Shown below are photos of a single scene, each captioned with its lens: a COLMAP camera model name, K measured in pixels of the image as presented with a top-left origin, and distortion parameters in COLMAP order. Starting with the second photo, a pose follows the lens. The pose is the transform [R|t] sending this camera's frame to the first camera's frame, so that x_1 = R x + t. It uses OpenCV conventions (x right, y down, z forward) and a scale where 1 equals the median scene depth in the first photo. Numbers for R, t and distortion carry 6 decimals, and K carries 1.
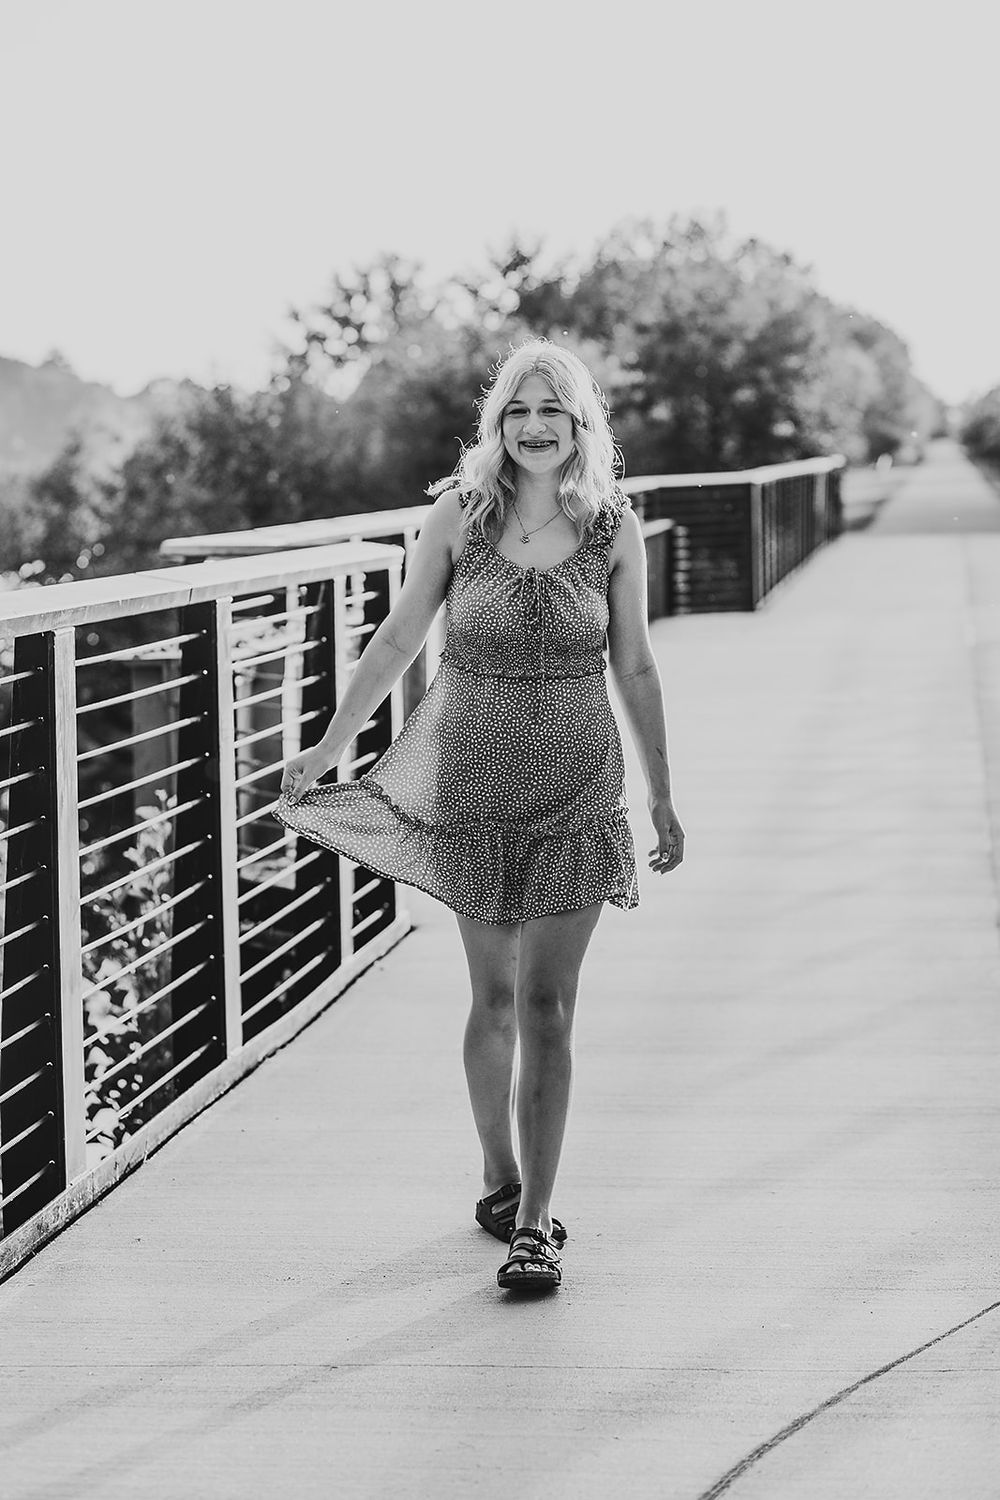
lens RADIAL K [[3663.6, 0, 500.1], [0, 3663.6, 747.2], [0, 0, 1]] dist [0.131860, 0.000000]
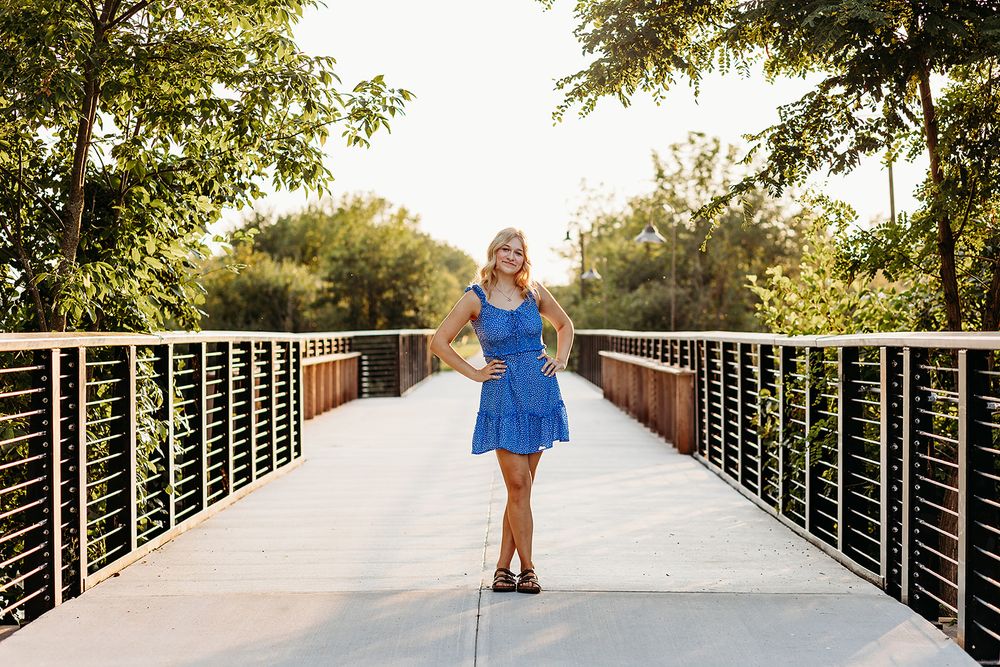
lens RADIAL K [[2442.4, 0, 499.3], [0, 2442.4, 333.8], [0, 0, 1]] dist [0.131860, 0.000000]
pose [[0.993116, 0.004428, 0.117051, -0.022374], [0.005126, 0.996685, -0.081199, 0.024446], [-0.117023, 0.081241, 0.989801, -0.229092]]
